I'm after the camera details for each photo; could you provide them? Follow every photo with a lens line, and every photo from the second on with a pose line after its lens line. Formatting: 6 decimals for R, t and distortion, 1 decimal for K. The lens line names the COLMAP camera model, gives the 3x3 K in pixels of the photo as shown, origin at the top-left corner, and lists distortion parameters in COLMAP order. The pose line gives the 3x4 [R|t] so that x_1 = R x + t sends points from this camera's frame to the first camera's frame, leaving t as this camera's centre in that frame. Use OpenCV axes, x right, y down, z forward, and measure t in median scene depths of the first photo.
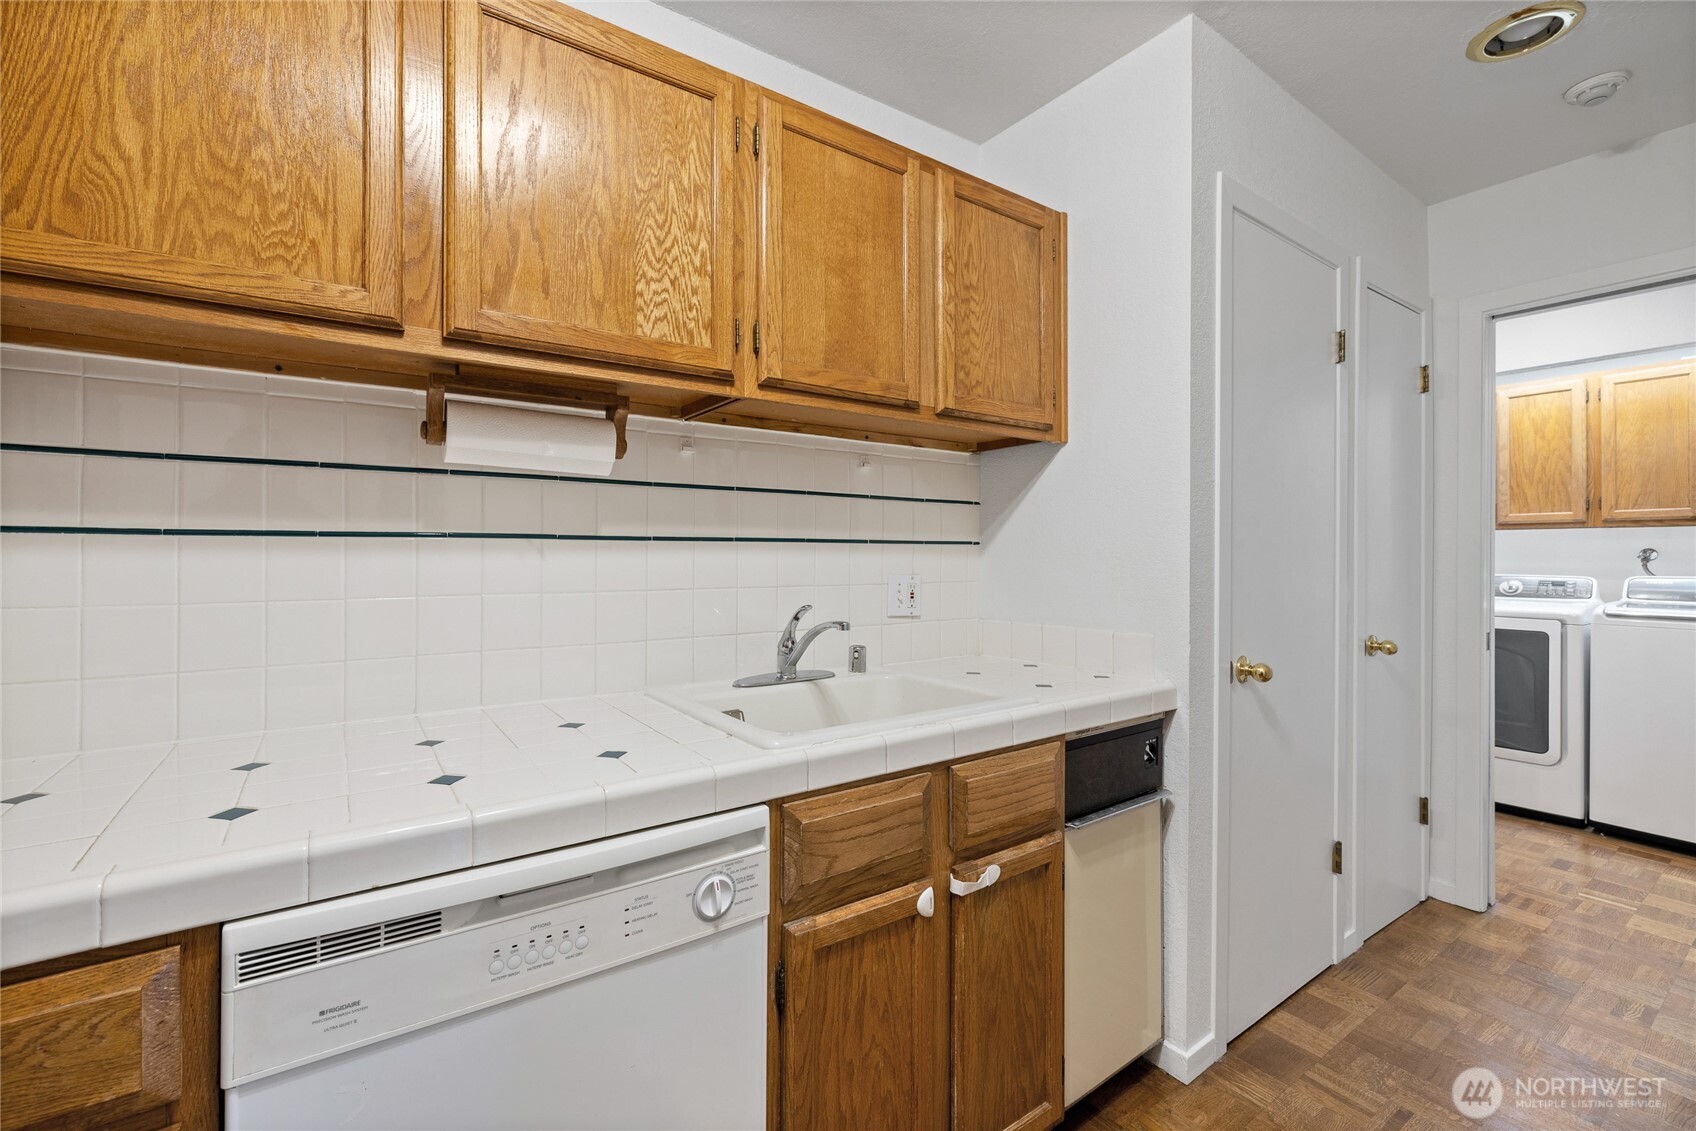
lens RADIAL K [[714.1, 0, 828.4], [0, 714.1, 552.9], [0, 0, 1]] dist [-0.001614, 0.000050]
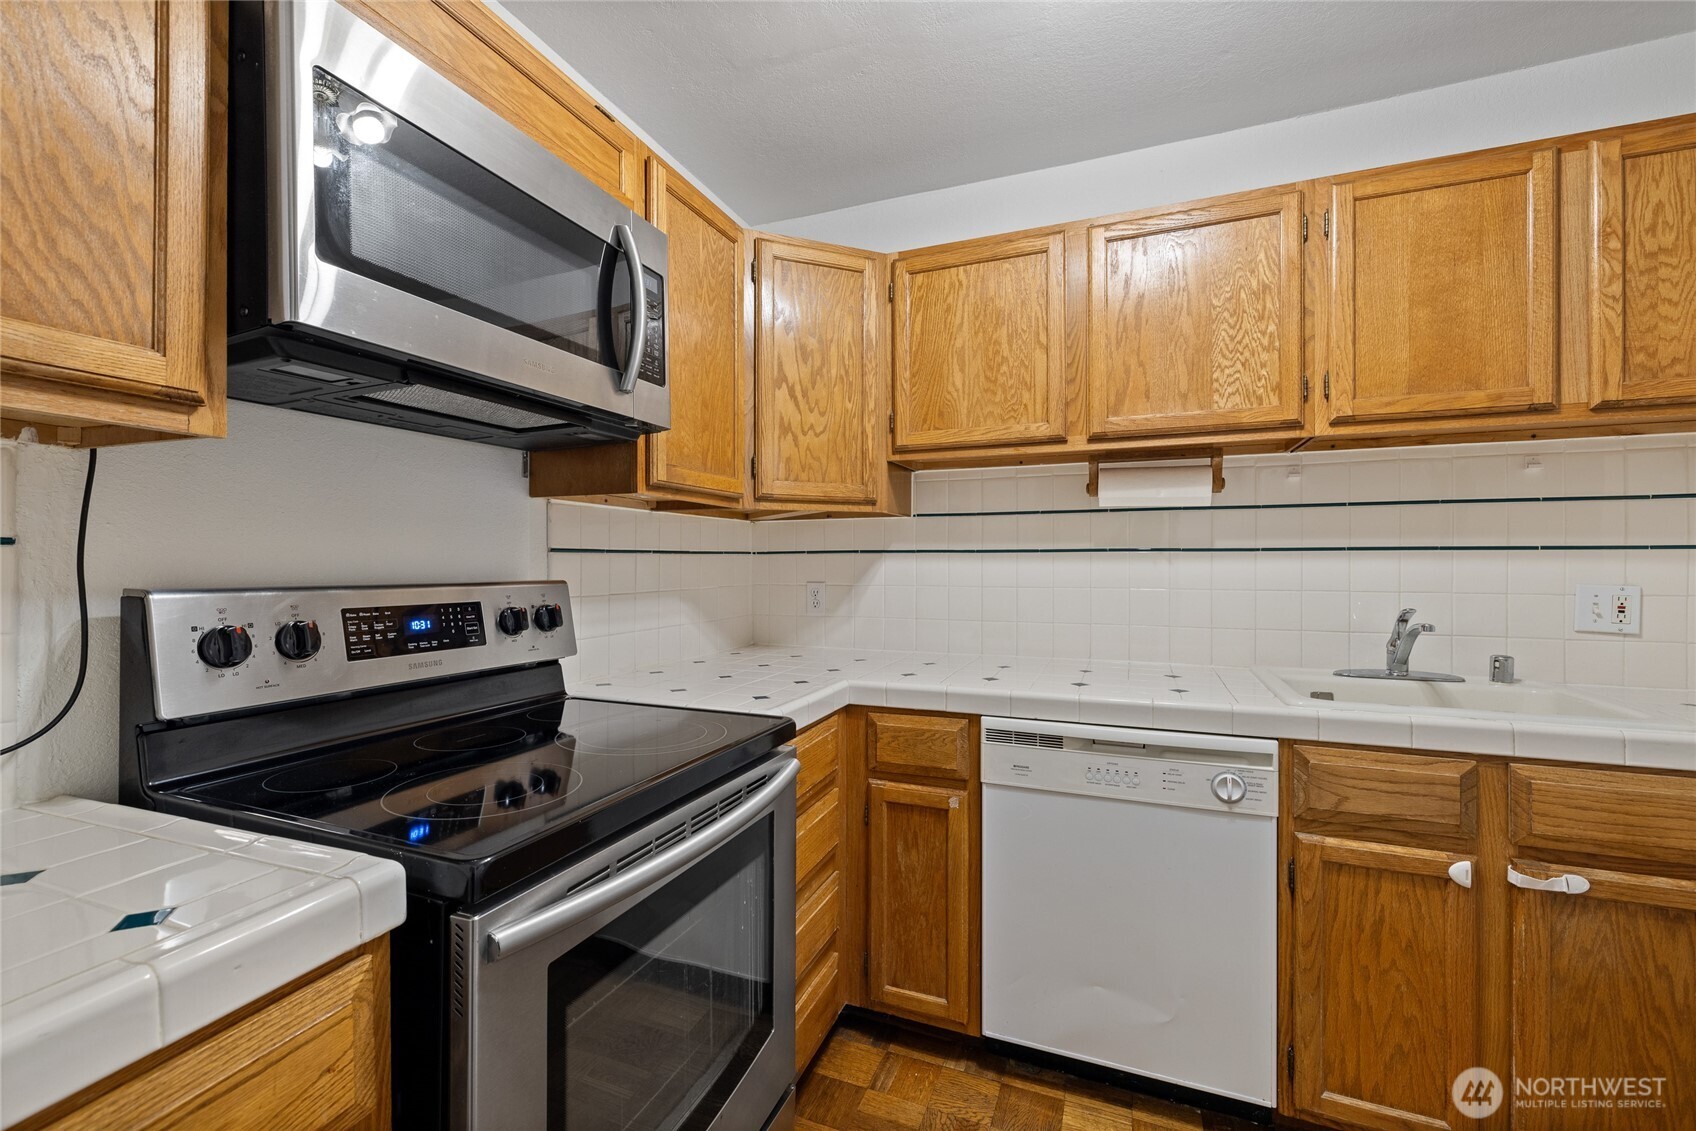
lens RADIAL K [[716.3, 0, 827.9], [0, 716.3, 560.2], [0, 0, 1]] dist [-0.000650, -0.000244]
pose [[0.538190, -0.001314, -0.842823, 0.513038], [0.005623, 0.999982, 0.002031, -0.010103], [0.842805, -0.005832, 0.538188, -0.416103]]
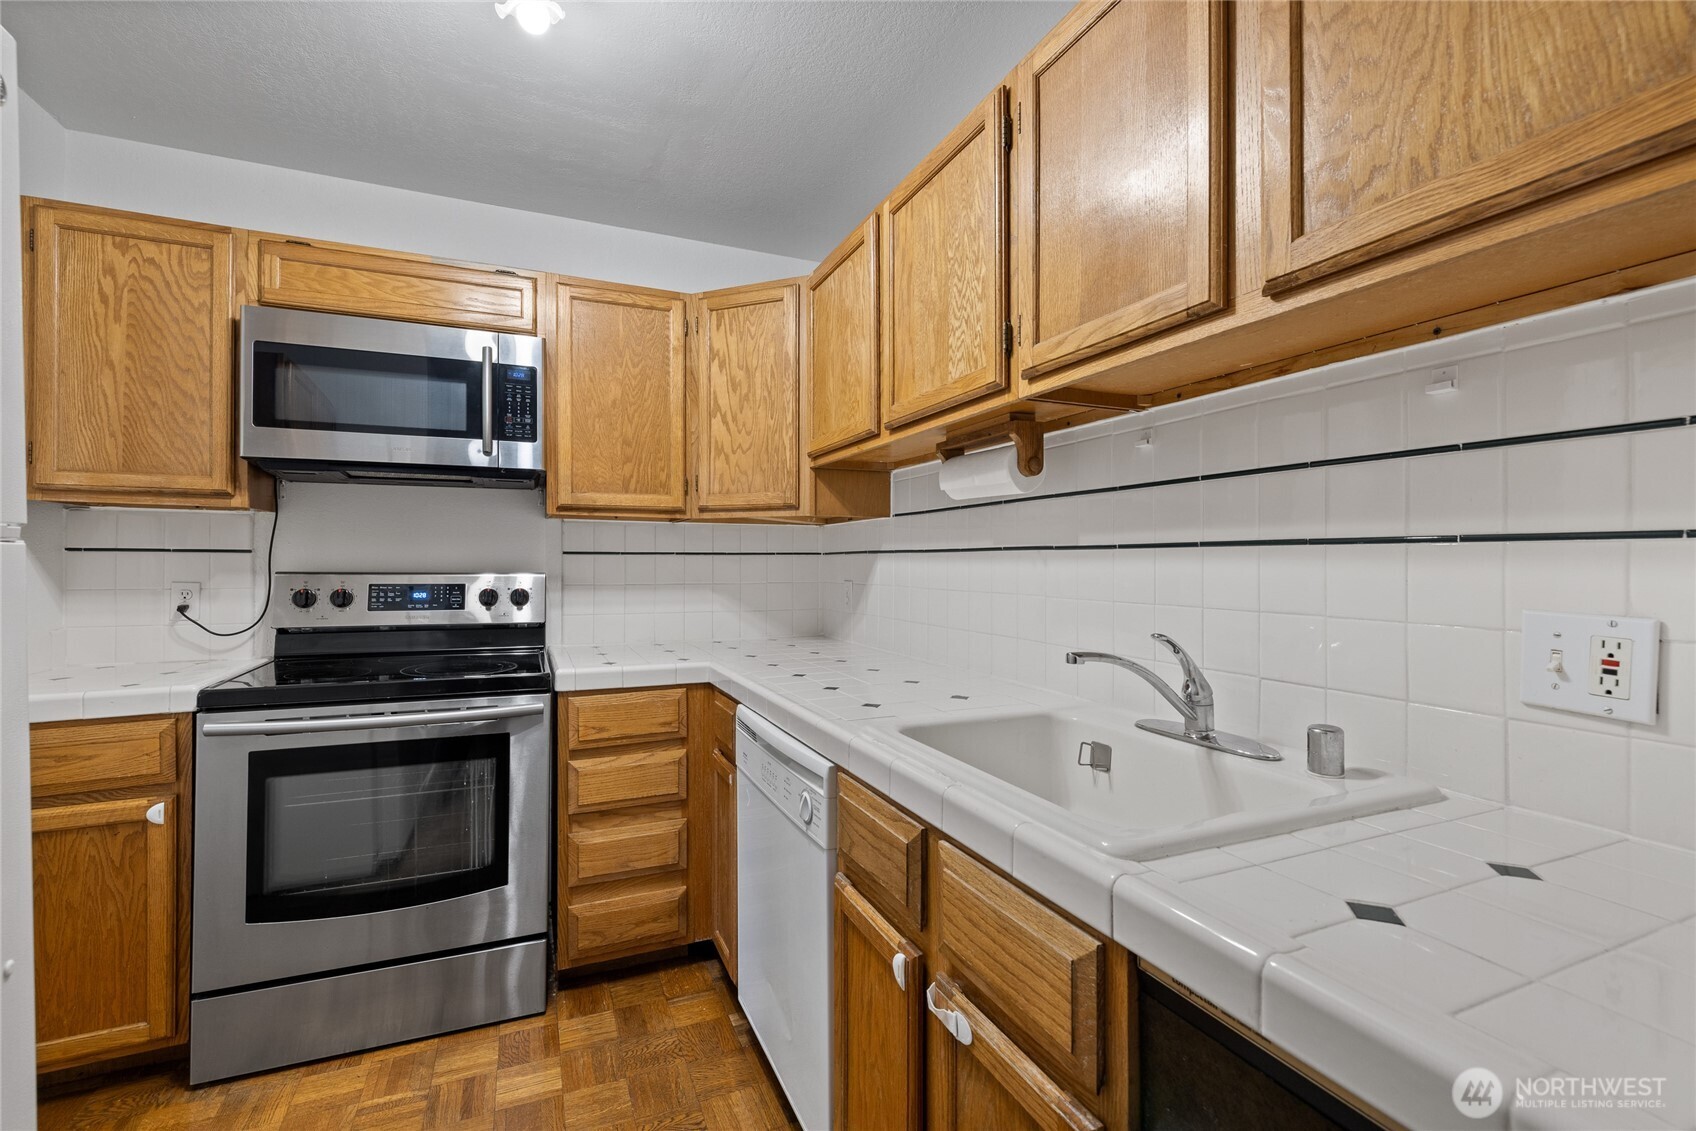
lens RADIAL K [[721.7, 0, 823.9], [0, 721.7, 557.8], [0, 0, 1]] dist [0.001569, 0.000140]
pose [[-0.200202, -0.005504, -0.979739, 0.944430], [0.002870, 0.999977, -0.006205, -0.000789], [0.979750, -0.004054, -0.200181, 1.012099]]
